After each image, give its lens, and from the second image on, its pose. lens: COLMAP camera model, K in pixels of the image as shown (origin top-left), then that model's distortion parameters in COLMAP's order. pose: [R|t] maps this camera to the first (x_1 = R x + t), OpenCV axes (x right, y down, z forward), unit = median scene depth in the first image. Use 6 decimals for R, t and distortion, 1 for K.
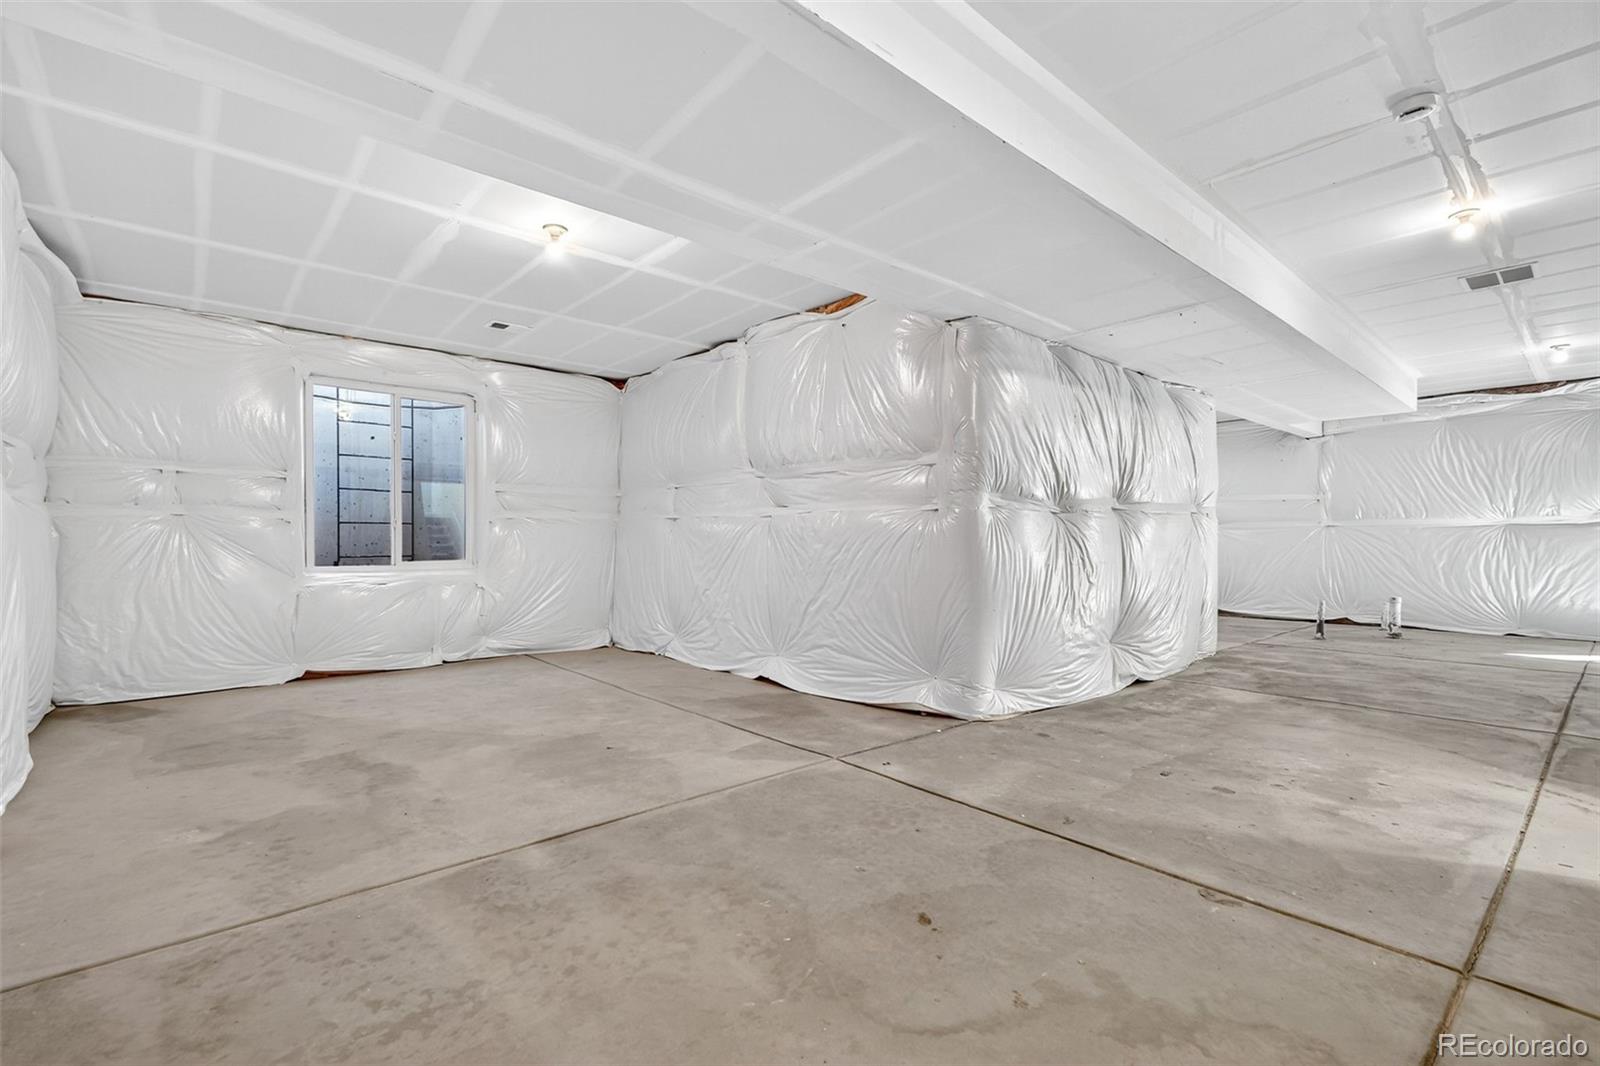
lens RADIAL K [[714.7, 0, 799.6], [0, 714.7, 529.5], [0, 0, 1]] dist [-0.001656, -0.000590]
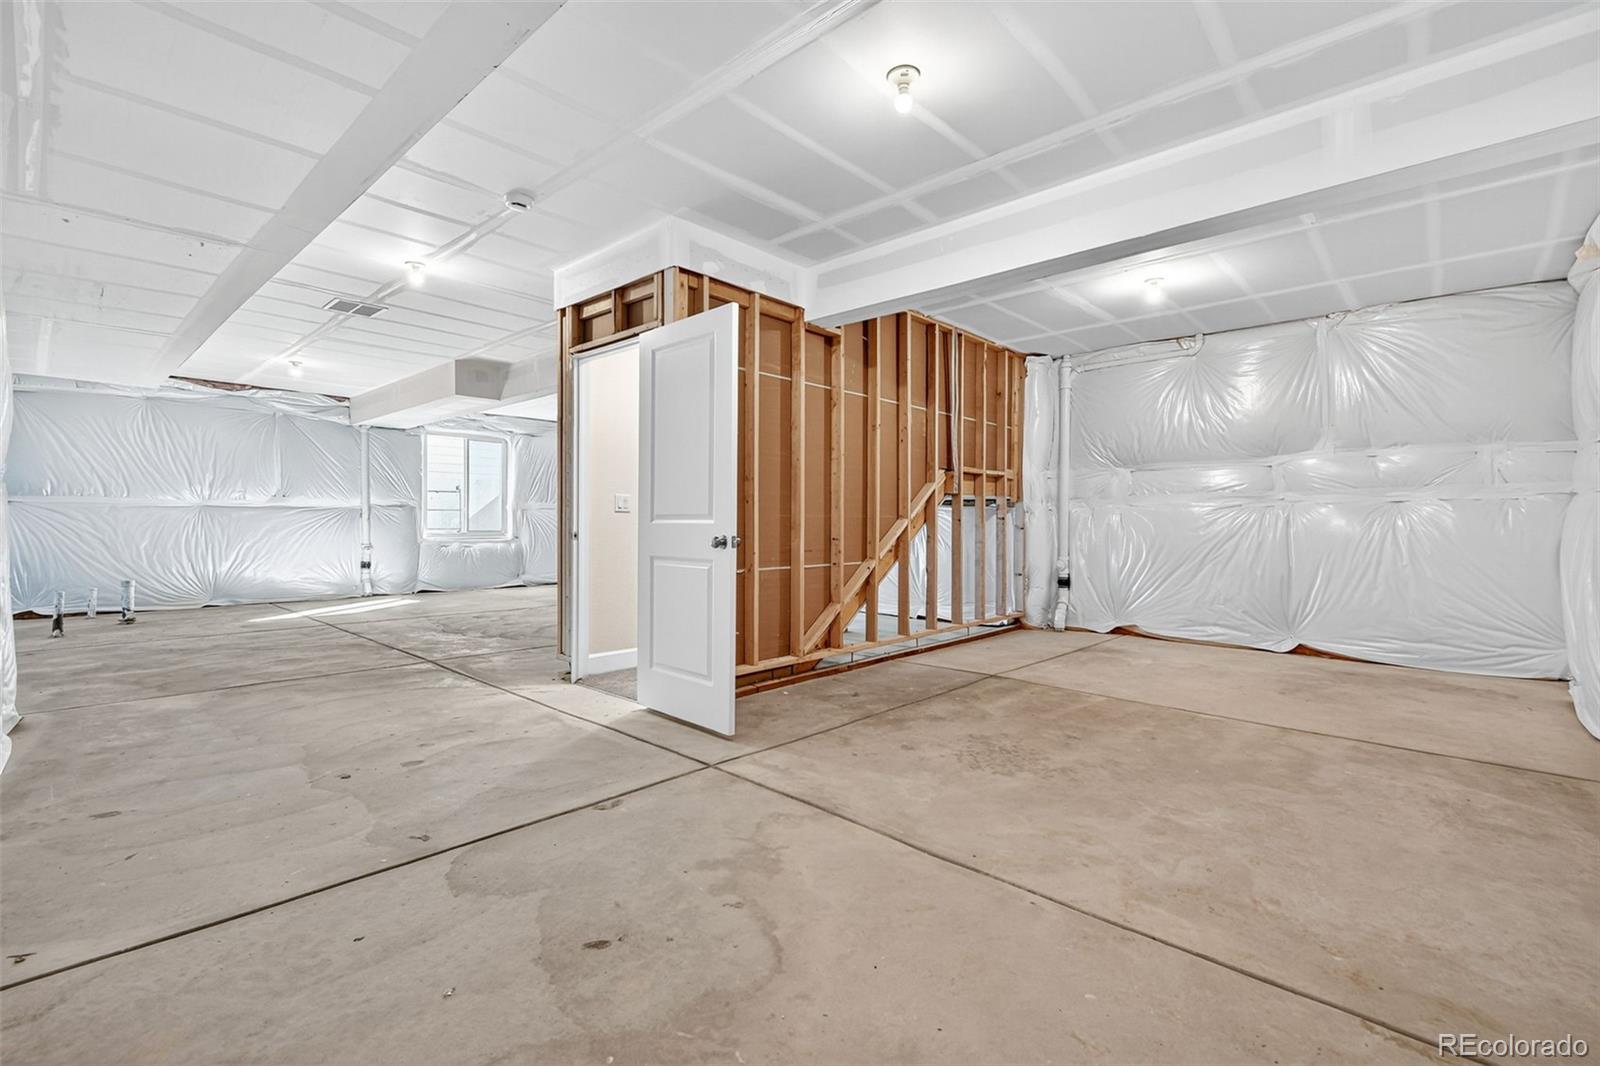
lens RADIAL K [[705.2, 0, 798.7], [0, 705.2, 518.5], [0, 0, 1]] dist [0.002126, -0.000027]
pose [[-0.108844, 0.006786, 0.994036, -0.480299], [-0.020581, 0.999747, -0.009078, 0.008863], [-0.993846, -0.021446, -0.108677, 0.558467]]
